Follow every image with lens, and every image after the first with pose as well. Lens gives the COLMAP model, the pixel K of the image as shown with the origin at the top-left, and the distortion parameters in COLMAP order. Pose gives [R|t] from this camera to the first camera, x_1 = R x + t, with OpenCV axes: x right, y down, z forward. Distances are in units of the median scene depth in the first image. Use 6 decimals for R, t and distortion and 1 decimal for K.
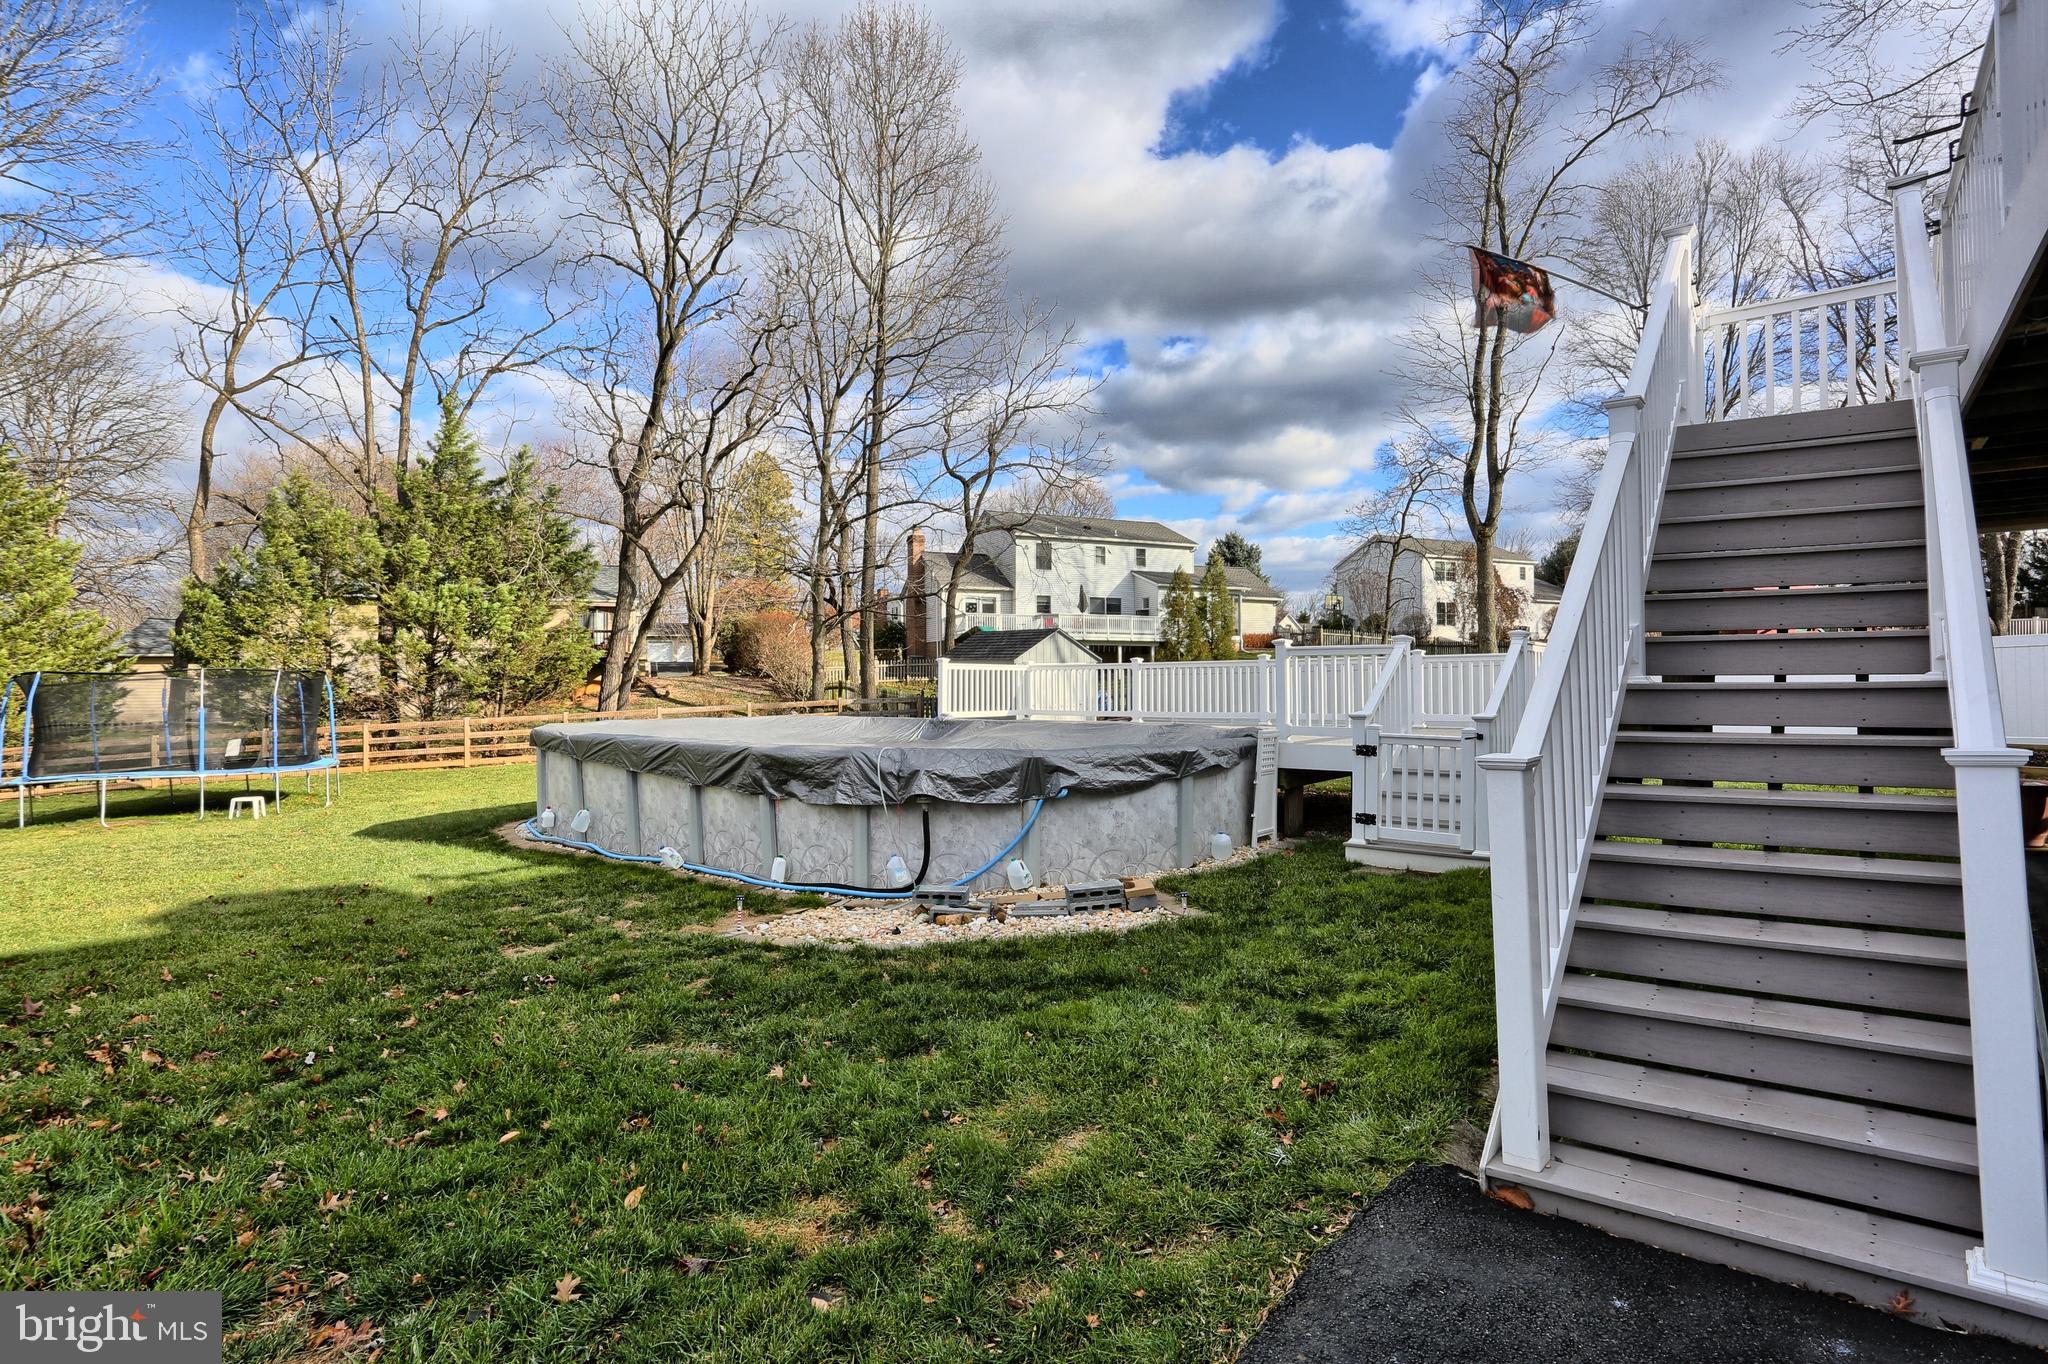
lens RADIAL K [[989.5, 0, 1023.9], [0, 989.5, 675.8], [0, 0, 1]] dist [-0.077553, 0.030709]
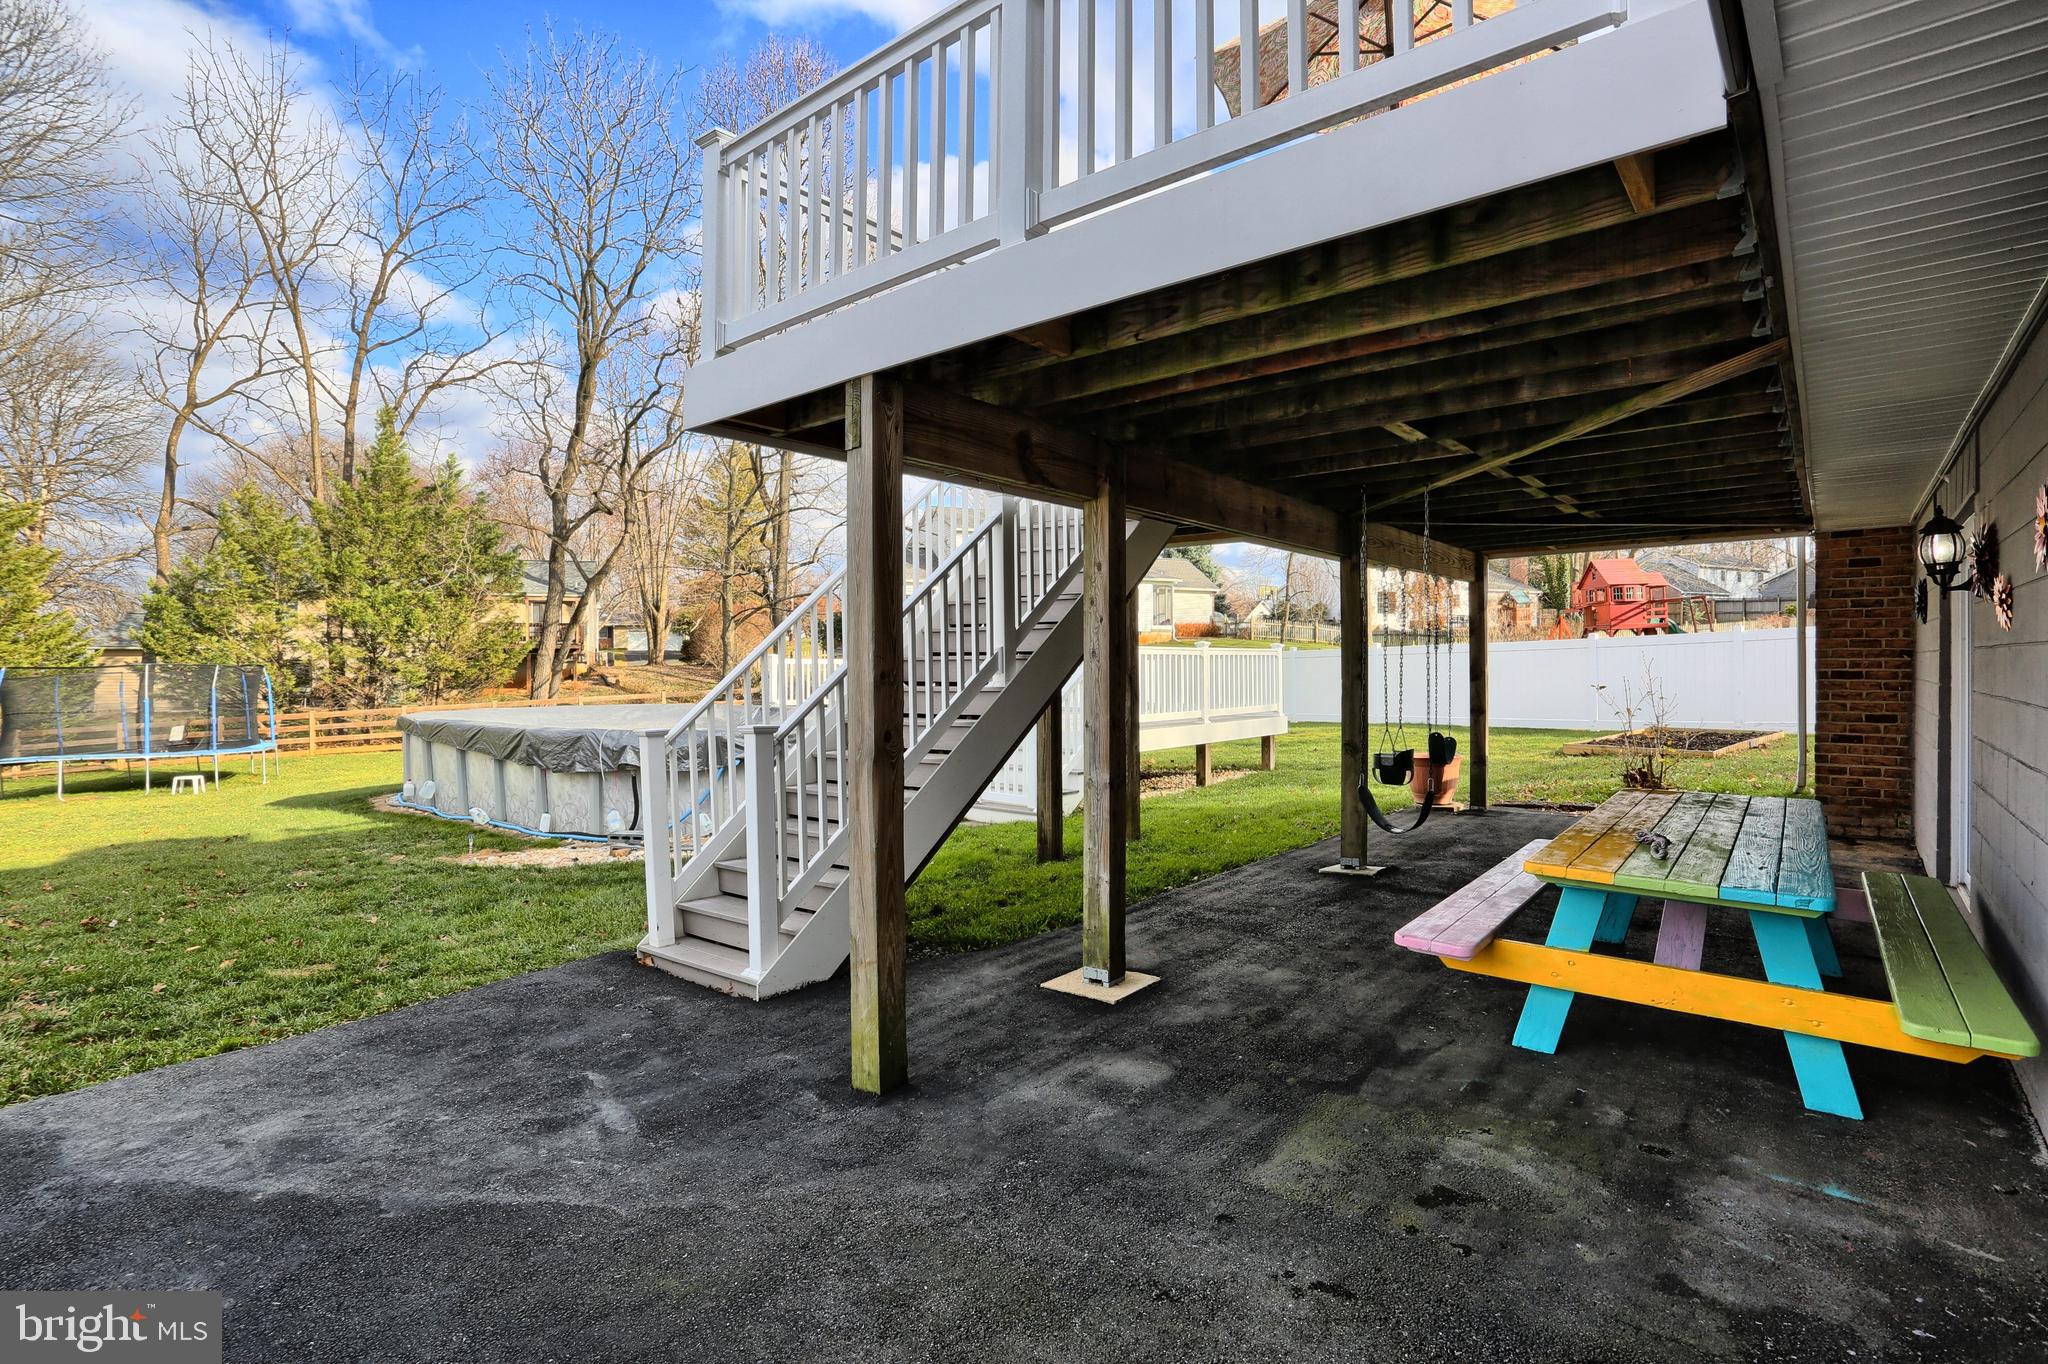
lens RADIAL K [[989.5, 0, 1023.9], [0, 989.5, 675.8], [0, 0, 1]] dist [-0.077553, 0.030709]
pose [[0.999994, -0.002473, -0.002522, 0.132727], [0.002510, 0.999890, 0.014651, -0.005191], [0.002485, -0.014657, 0.999889, -0.097022]]
